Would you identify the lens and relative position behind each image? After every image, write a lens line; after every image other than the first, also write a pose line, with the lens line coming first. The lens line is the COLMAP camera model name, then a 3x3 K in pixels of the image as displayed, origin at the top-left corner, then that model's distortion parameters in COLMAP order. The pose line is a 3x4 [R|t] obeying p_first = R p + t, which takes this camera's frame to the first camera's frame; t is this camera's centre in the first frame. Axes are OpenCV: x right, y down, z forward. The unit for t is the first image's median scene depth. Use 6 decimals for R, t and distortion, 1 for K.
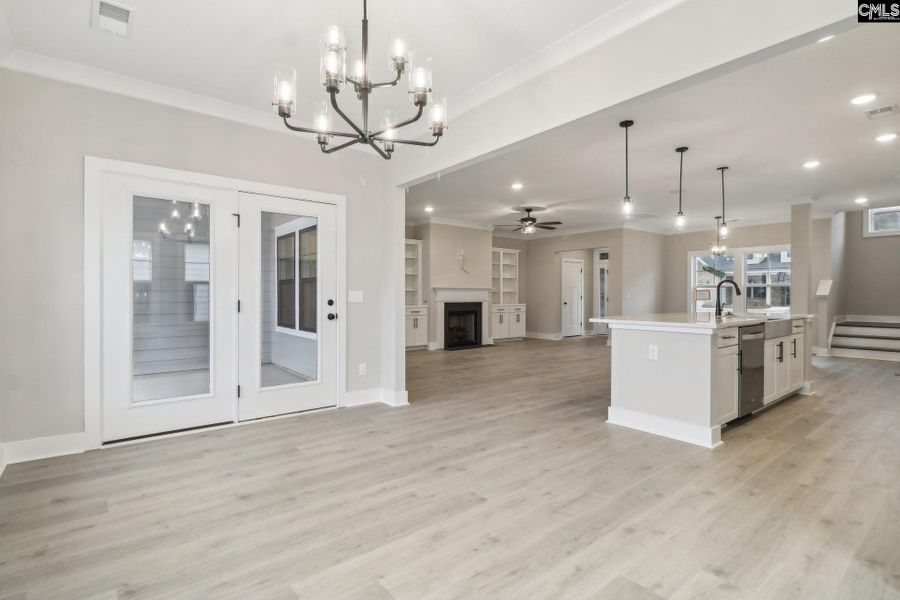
lens RADIAL K [[429.0, 0, 447.1], [0, 429.0, 299.3], [0, 0, 1]] dist [0.002065, -0.001281]
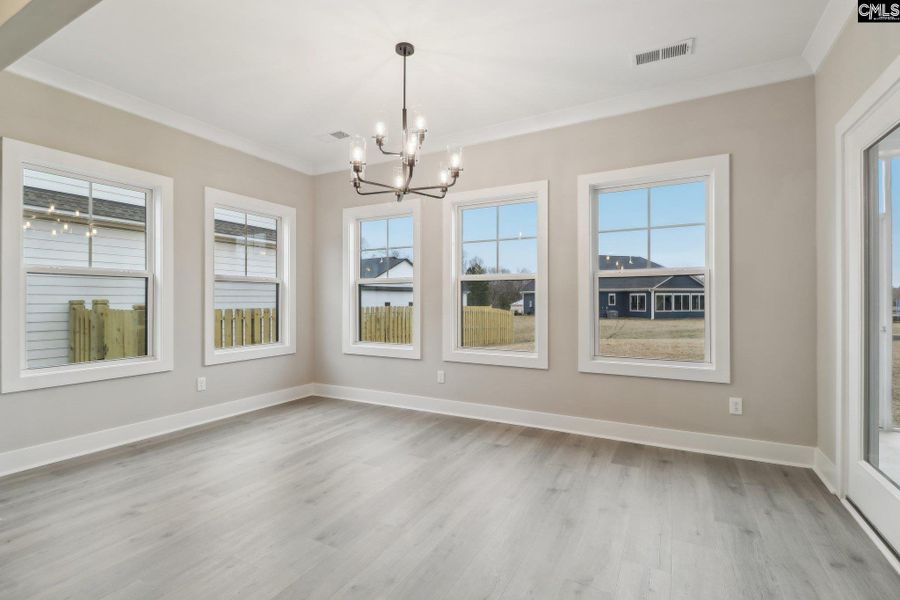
lens RADIAL K [[429.0, 0, 451.1], [0, 429.0, 298.7], [0, 0, 1]] dist [0.002065, -0.001281]
pose [[-0.924938, -0.000519, -0.380118, 0.113453], [-0.001062, 0.999999, 0.001220, -0.010596], [0.380117, 0.001532, -0.924937, 1.279018]]
